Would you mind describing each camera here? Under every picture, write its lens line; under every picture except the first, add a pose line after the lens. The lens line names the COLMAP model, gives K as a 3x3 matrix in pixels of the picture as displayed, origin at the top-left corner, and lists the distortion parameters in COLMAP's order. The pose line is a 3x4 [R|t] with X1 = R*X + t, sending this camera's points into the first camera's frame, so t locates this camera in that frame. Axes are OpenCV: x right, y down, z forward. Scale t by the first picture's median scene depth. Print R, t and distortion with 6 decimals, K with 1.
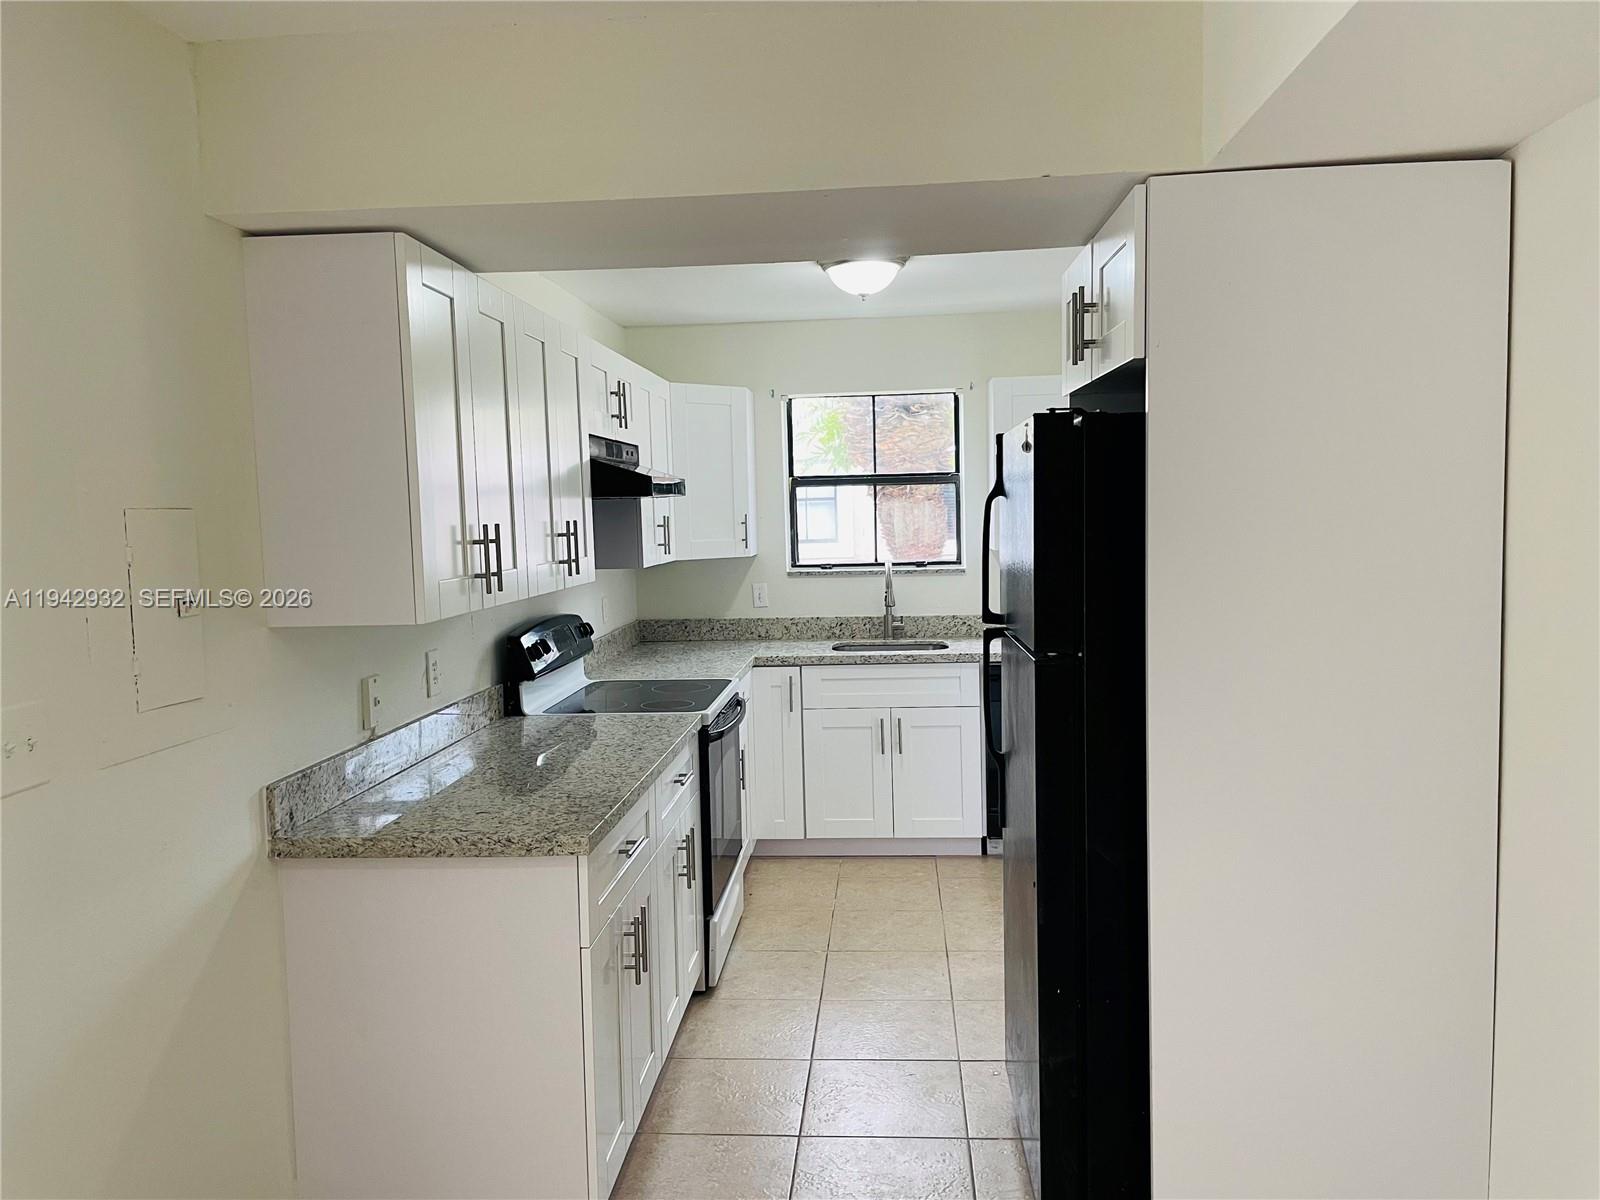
lens RADIAL K [[1228.6, 0, 799.0], [0, 1228.6, 601.2], [0, 0, 1]] dist [0.086605, -0.112177]
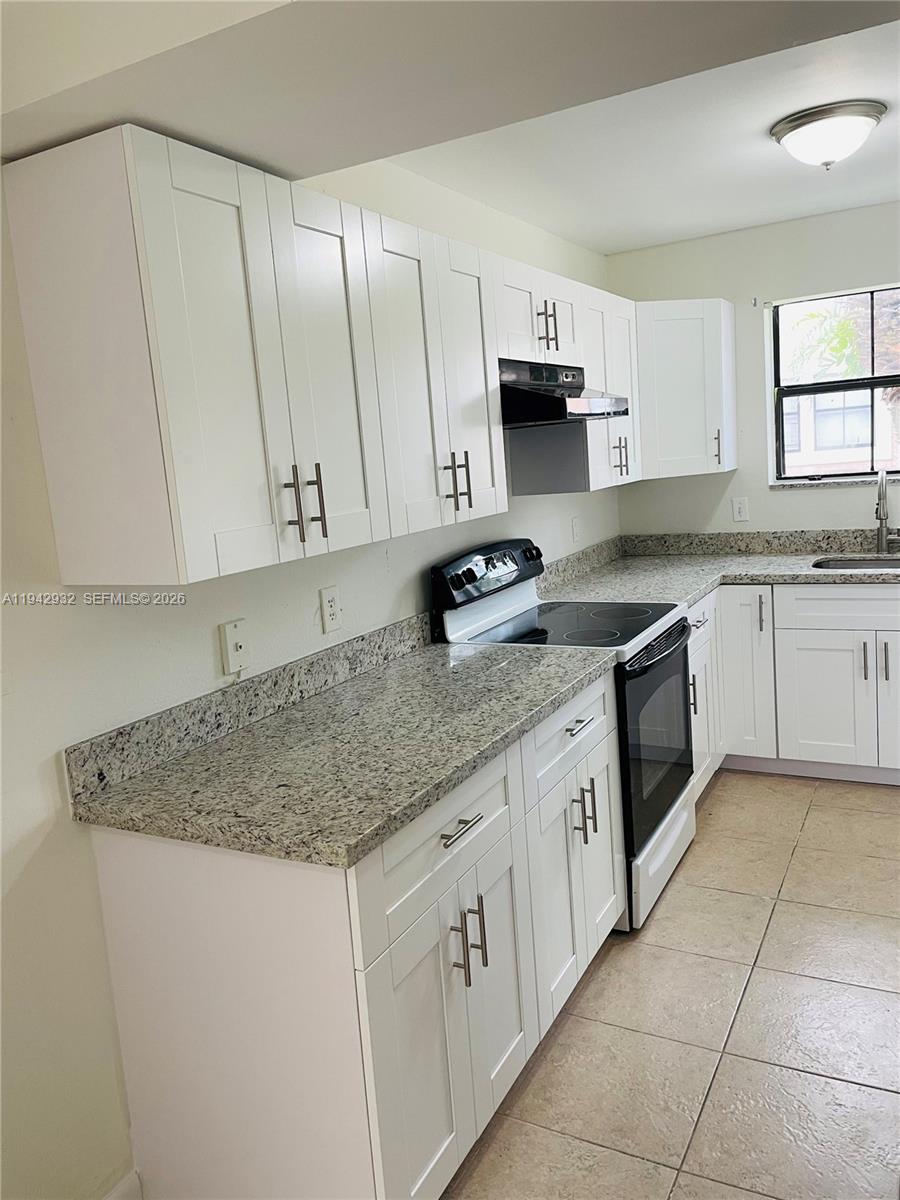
lens RADIAL K [[921.5, 0, 422.1], [0, 921.5, 585.5], [0, 0, 1]] dist [0.086605, -0.112177]
pose [[0.906075, 0.012160, -0.422943, 0.076104], [0.026084, 0.996081, 0.084518, -0.019147], [0.422313, -0.087611, 0.902206, 0.271703]]
